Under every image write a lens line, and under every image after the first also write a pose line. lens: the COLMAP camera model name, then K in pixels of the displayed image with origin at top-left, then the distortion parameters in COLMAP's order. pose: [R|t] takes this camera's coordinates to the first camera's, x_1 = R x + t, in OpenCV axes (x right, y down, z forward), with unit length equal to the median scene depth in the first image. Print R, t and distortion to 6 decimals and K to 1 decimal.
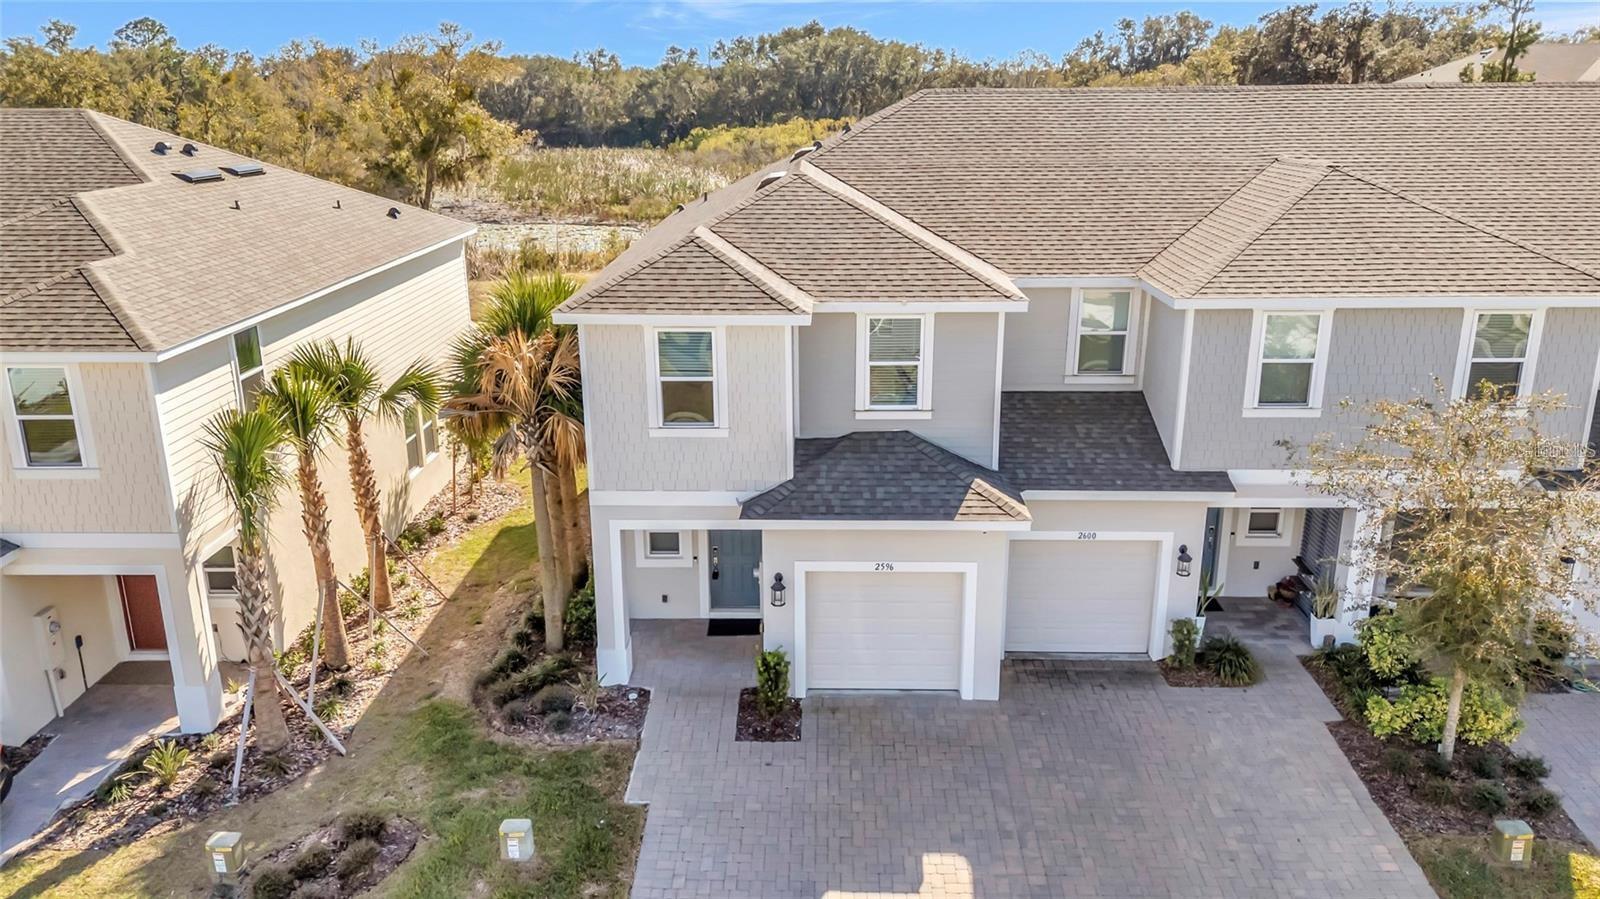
lens RADIAL K [[1168.9, 0, 800.0], [0, 1168.9, 449.5], [0, 0, 1]] dist [0.049079, 0.001253]
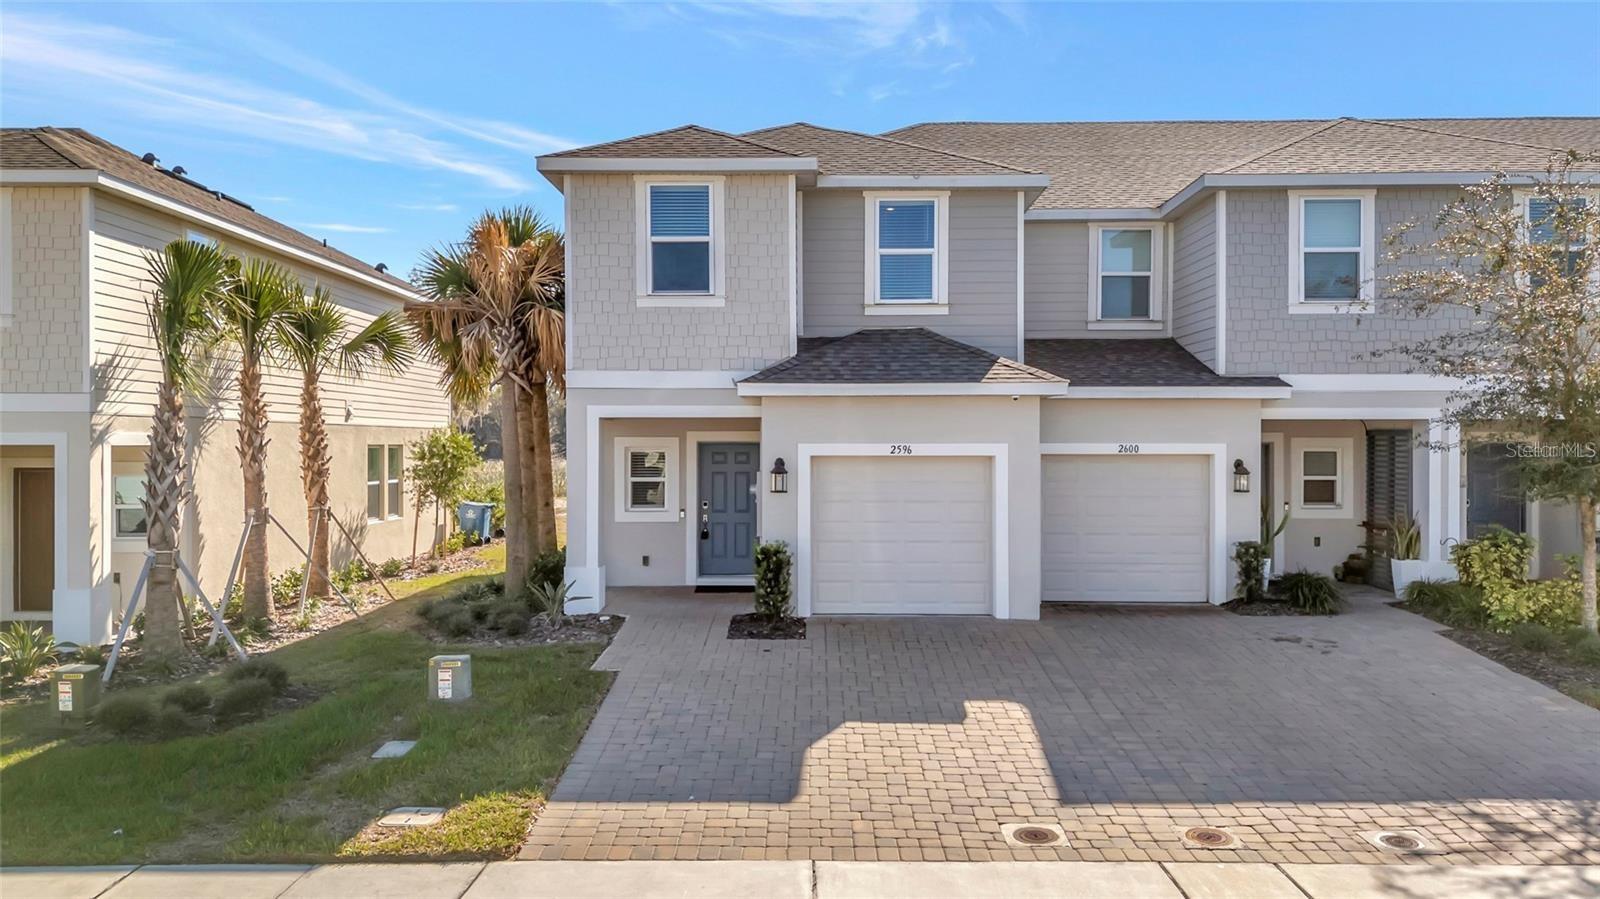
lens RADIAL K [[1169.0, 0, 800.0], [0, 1169.0, 449.5], [0, 0, 1]] dist [0.046298, -0.000424]
pose [[0.999933, 0.004456, 0.010640, -0.012113], [-0.001157, 0.956479, -0.291797, 0.344060], [-0.011477, 0.291766, 0.956421, 0.163833]]
